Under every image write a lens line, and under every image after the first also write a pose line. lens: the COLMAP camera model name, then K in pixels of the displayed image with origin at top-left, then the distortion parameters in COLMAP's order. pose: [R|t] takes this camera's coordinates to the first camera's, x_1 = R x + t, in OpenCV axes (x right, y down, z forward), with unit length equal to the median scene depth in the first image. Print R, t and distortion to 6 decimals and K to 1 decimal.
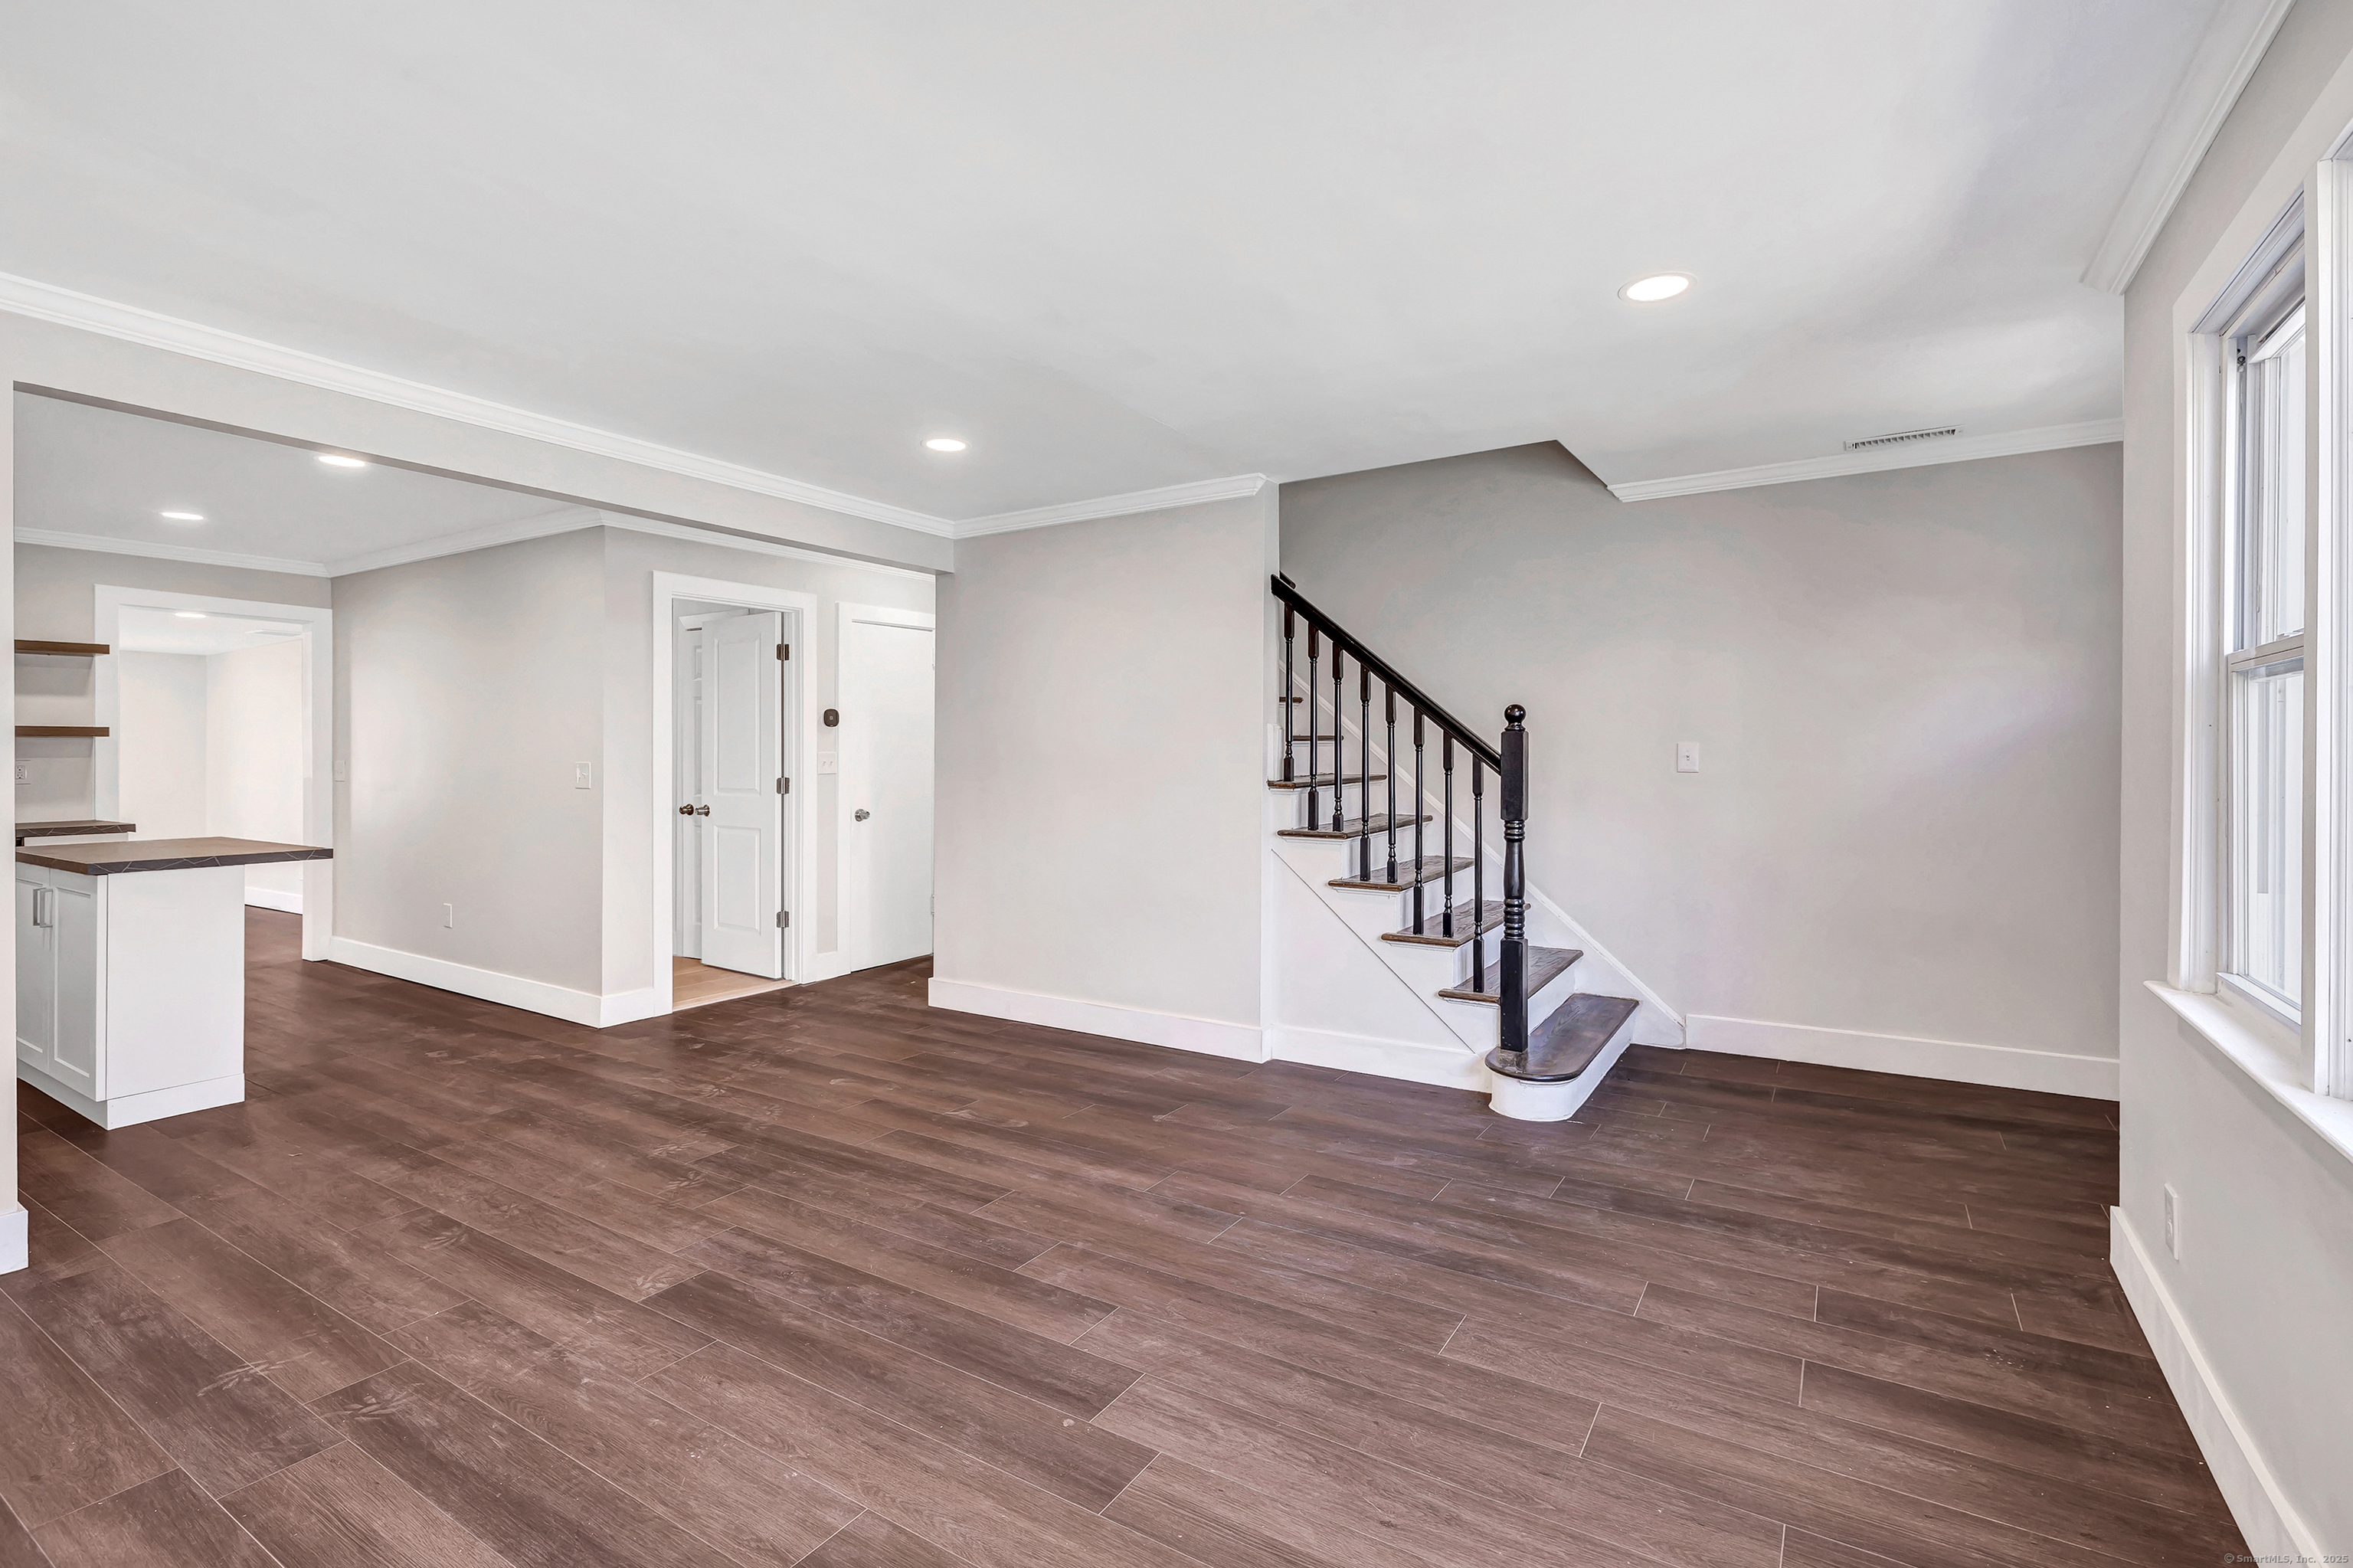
lens RADIAL K [[1000.8, 0, 1232.3], [0, 1000.8, 762.1], [0, 0, 1]] dist [0.004951, 0.001377]
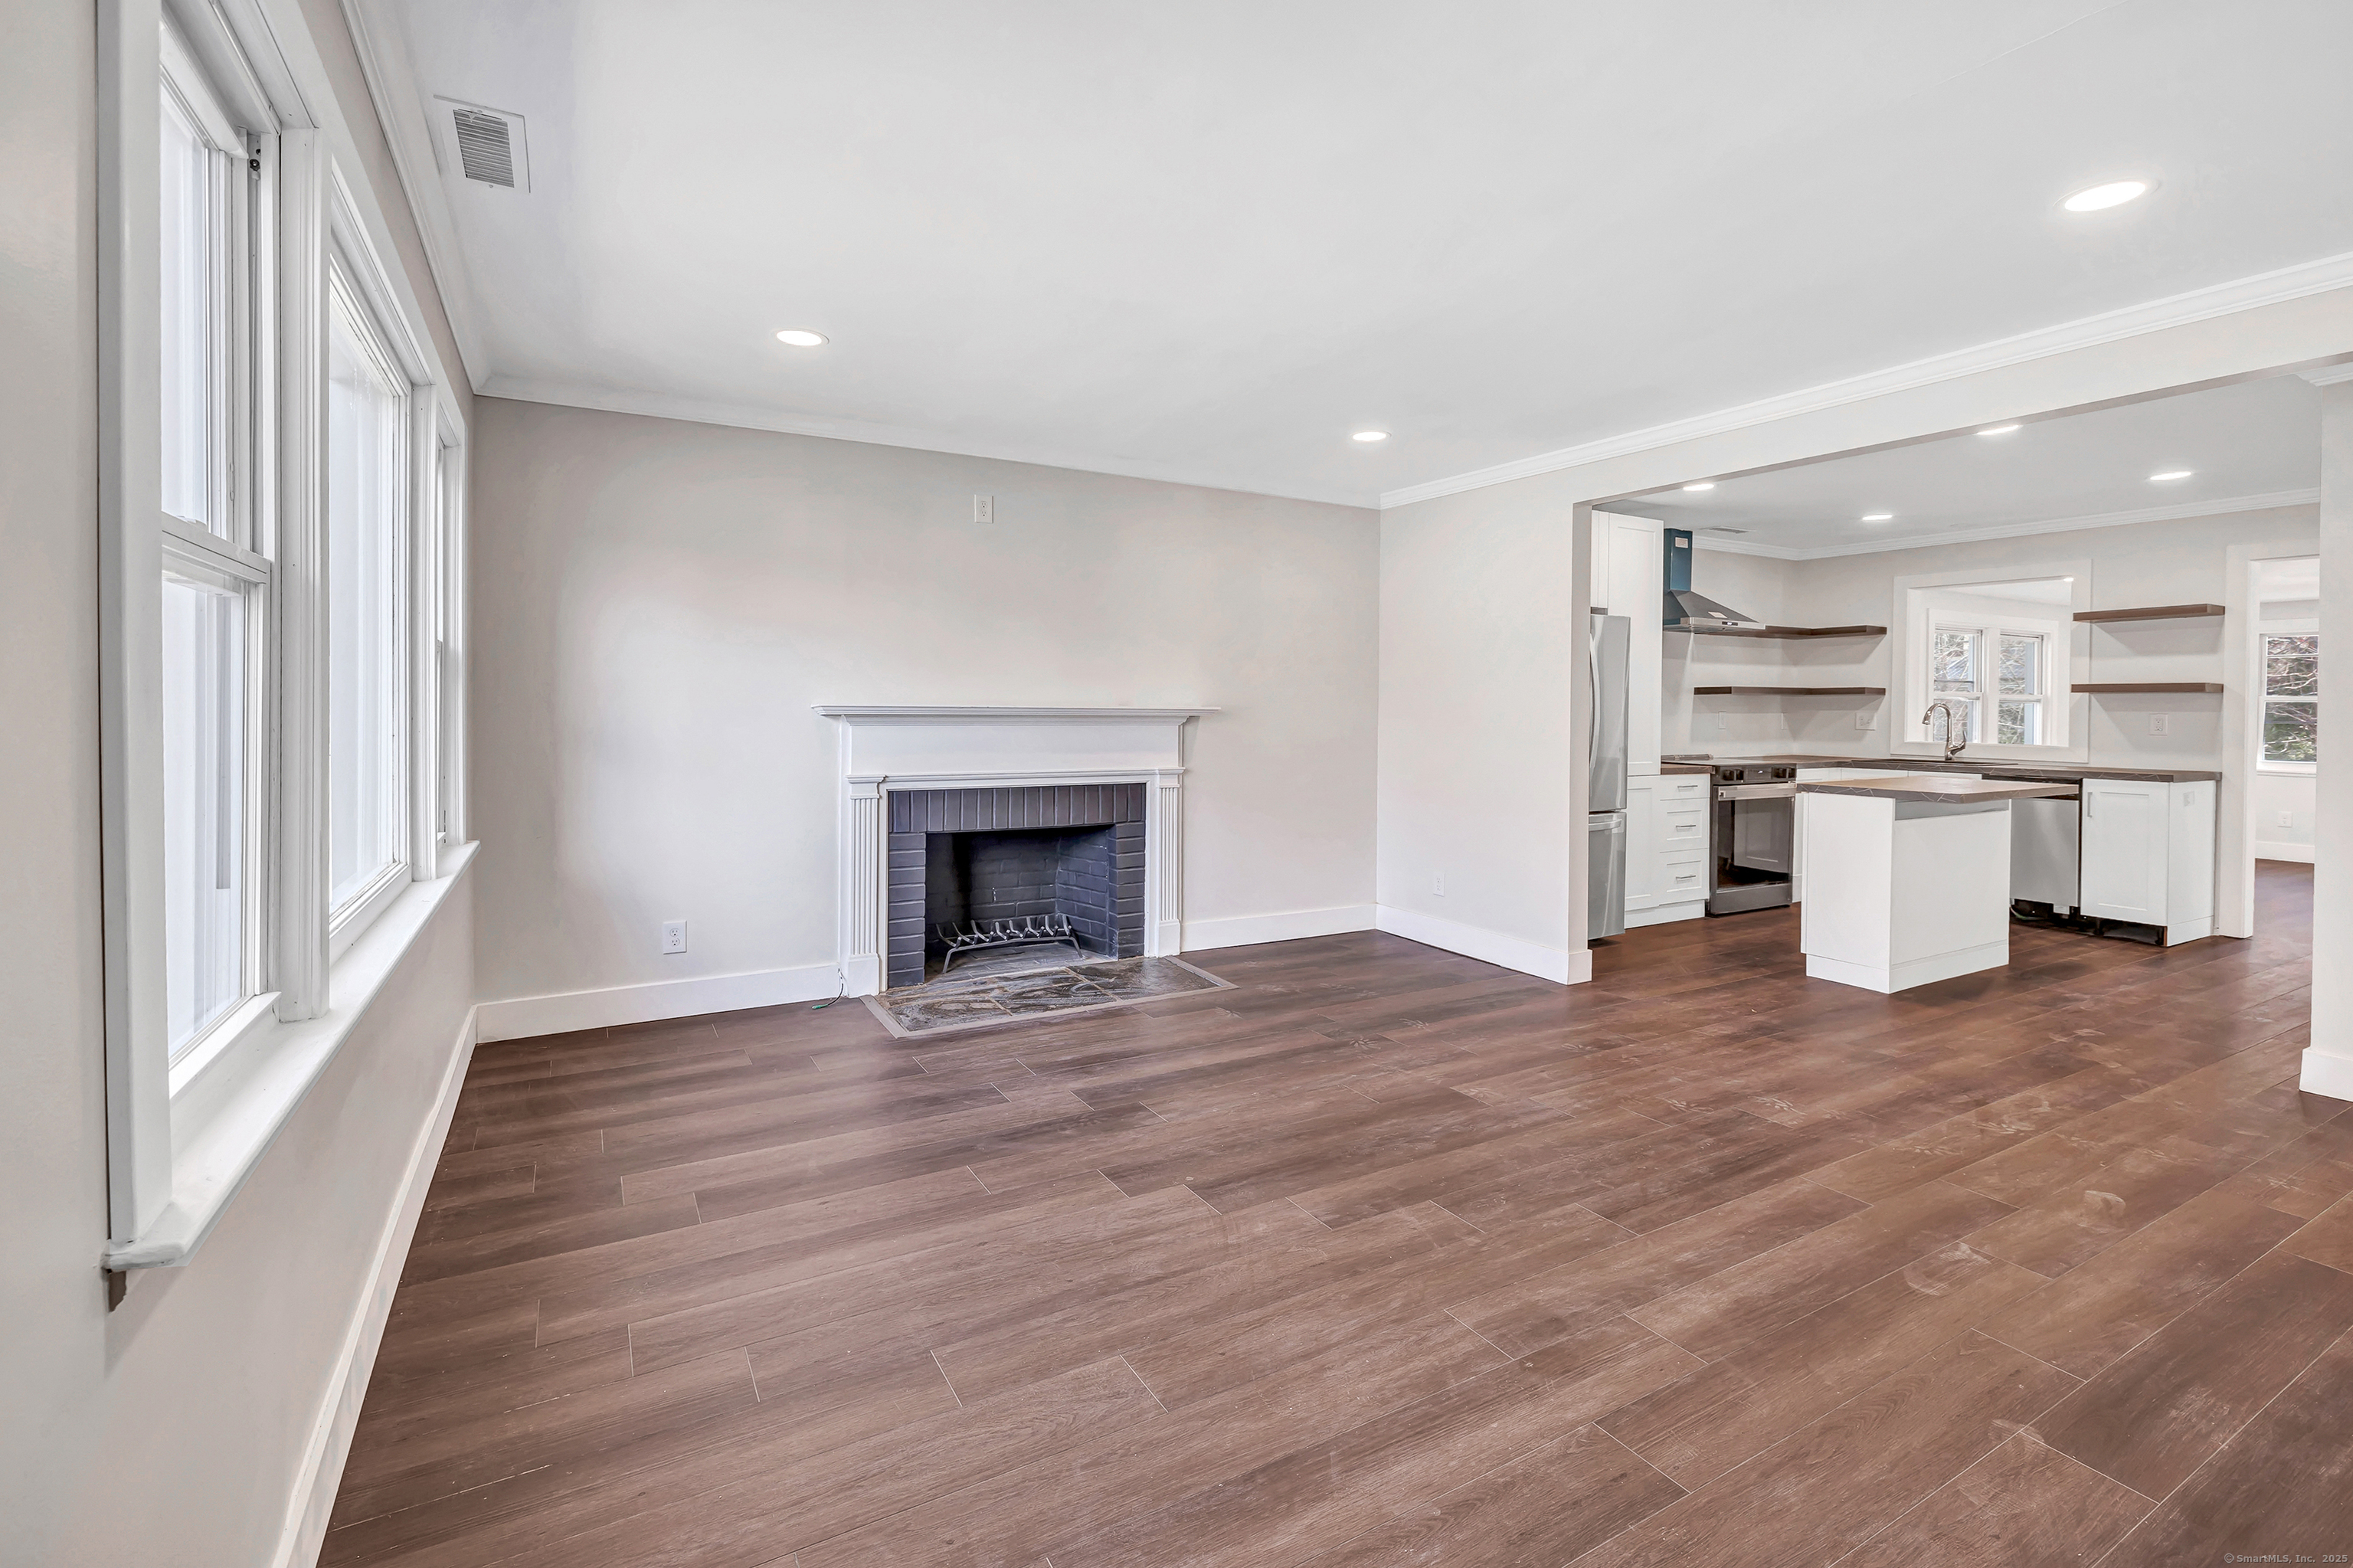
lens RADIAL K [[1049.7, 0, 1098.1], [0, 1049.7, 735.4], [0, 0, 1]] dist [0.004262, -0.002180]
pose [[-0.529353, 0.016030, -0.848250, 0.830363], [-0.008203, 0.999678, 0.024011, 0.002232], [0.848362, 0.019669, -0.529051, 1.203938]]
